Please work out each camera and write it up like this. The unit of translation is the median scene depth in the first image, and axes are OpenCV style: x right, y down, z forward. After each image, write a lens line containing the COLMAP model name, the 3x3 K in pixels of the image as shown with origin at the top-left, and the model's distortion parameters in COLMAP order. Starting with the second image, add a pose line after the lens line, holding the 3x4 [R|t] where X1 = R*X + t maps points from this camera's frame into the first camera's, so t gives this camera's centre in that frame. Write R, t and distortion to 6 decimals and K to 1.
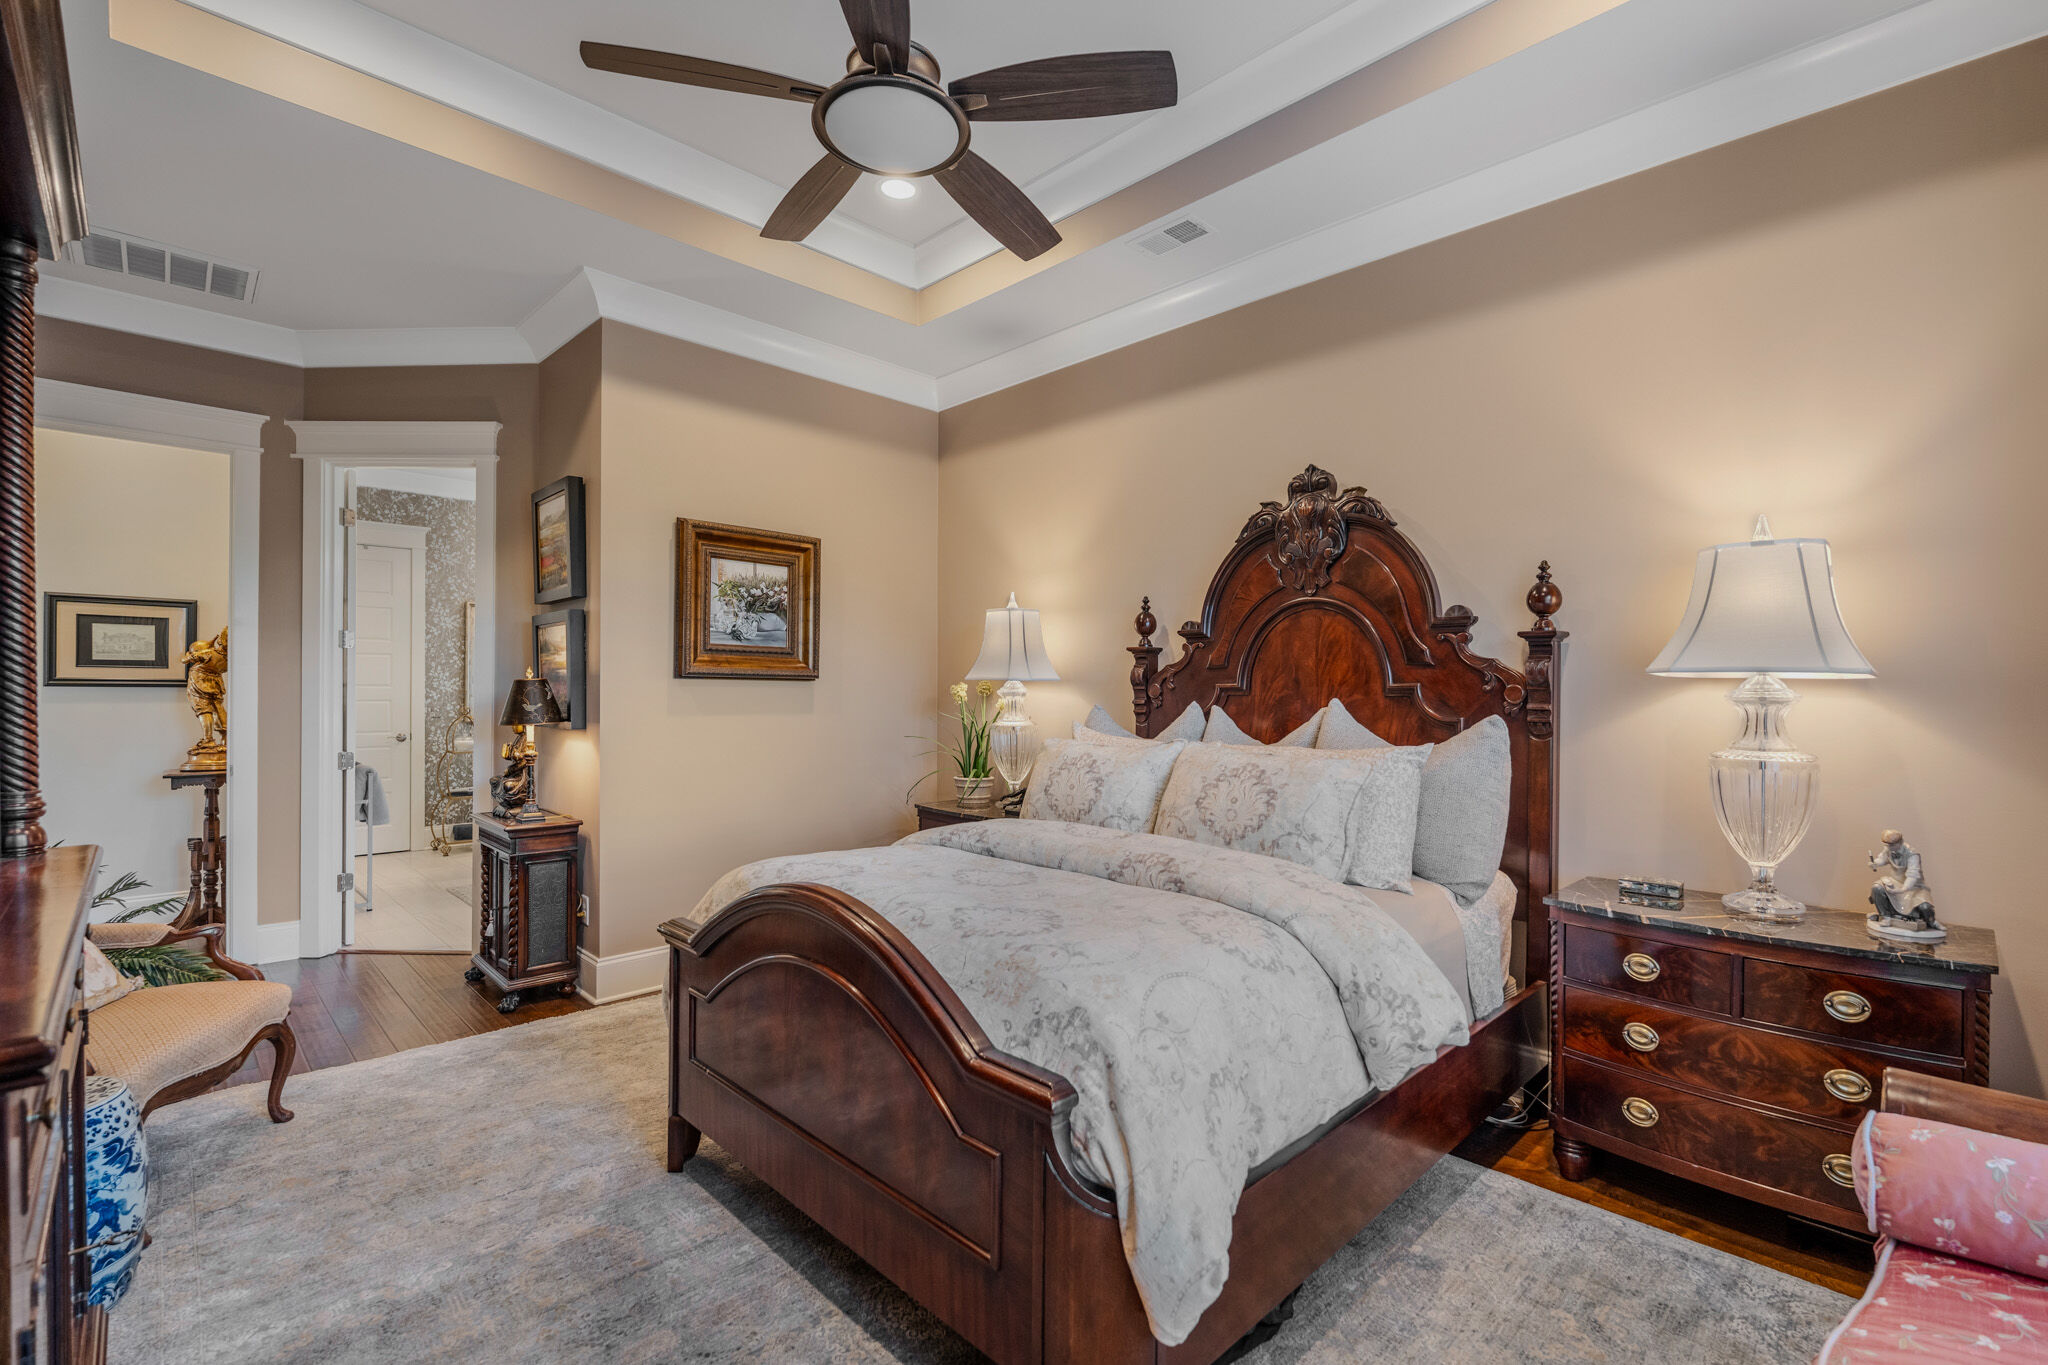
lens RADIAL K [[905.9, 0, 1023.2], [0, 905.9, 691.9], [0, 0, 1]] dist [-0.003360, 0.000162]
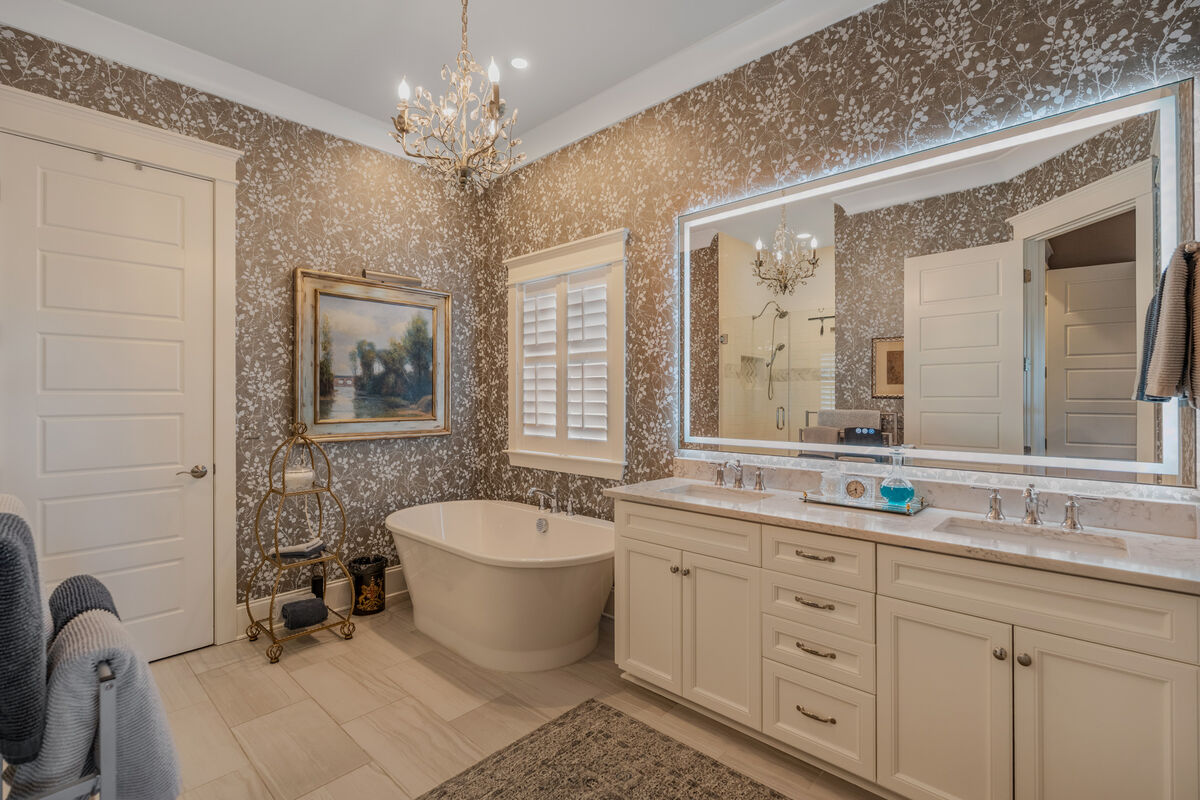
lens RADIAL K [[530.8, 0, 600.7], [0, 530.8, 396.6], [0, 0, 1]] dist [-0.003360, 0.000162]
pose [[0.998497, -0.003444, 0.054699, -0.415741], [0.003401, 0.999994, 0.000896, -0.001995], [-0.054702, -0.000708, 0.998502, 0.597903]]
